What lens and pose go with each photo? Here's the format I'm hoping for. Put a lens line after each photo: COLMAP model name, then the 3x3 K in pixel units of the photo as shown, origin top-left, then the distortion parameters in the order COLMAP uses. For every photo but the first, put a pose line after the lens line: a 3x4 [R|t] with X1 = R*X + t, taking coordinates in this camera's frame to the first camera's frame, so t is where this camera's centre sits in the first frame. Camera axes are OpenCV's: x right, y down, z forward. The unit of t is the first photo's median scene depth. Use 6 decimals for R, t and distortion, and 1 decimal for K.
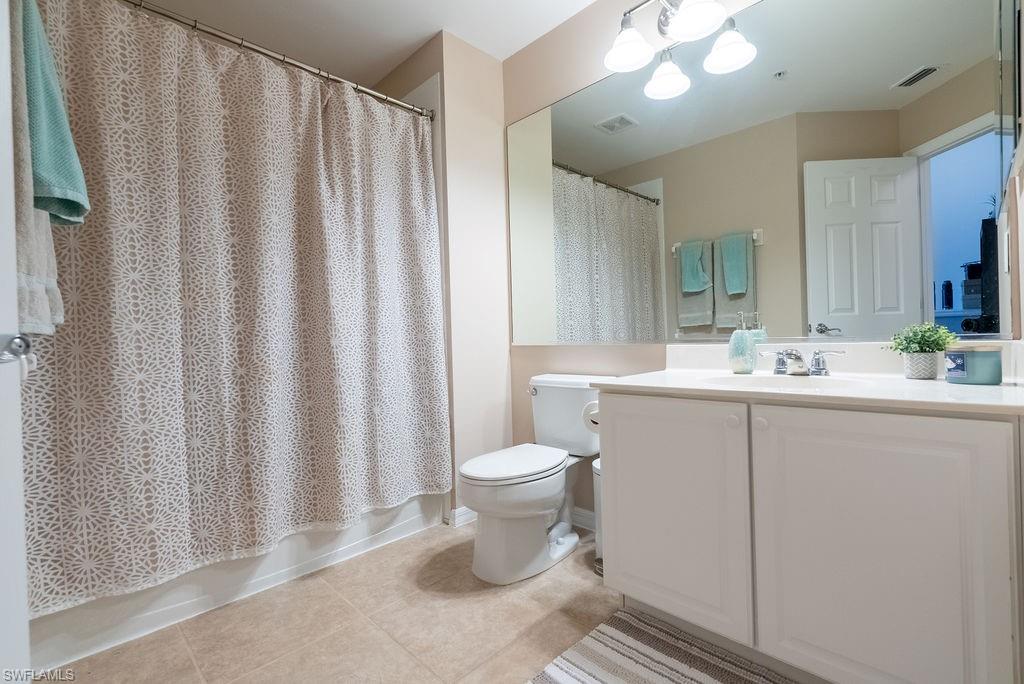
lens RADIAL K [[459.5, 0, 512.0], [0, 459.5, 342.0], [0, 0, 1]] dist [-0.016427, 0.000618]
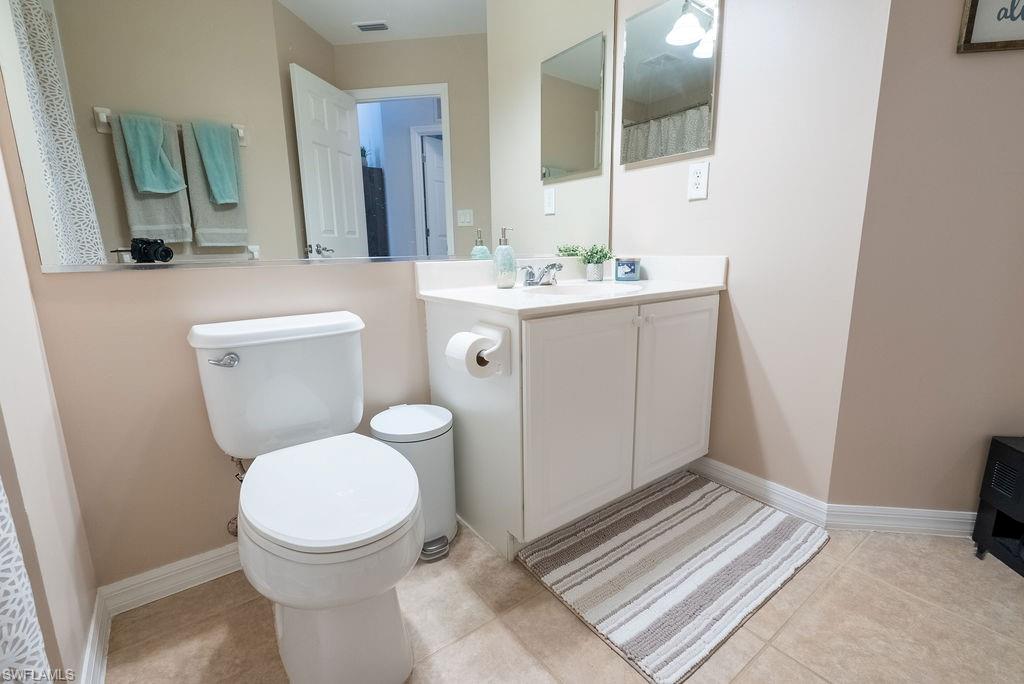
lens RADIAL K [[459.5, 0, 512.0], [0, 459.5, 342.0], [0, 0, 1]] dist [-0.016427, 0.000618]
pose [[0.139932, -0.171836, 0.975136, -0.432711], [0.018601, 0.985109, 0.170924, 0.009641], [-0.989986, -0.005779, 0.141045, 0.678208]]
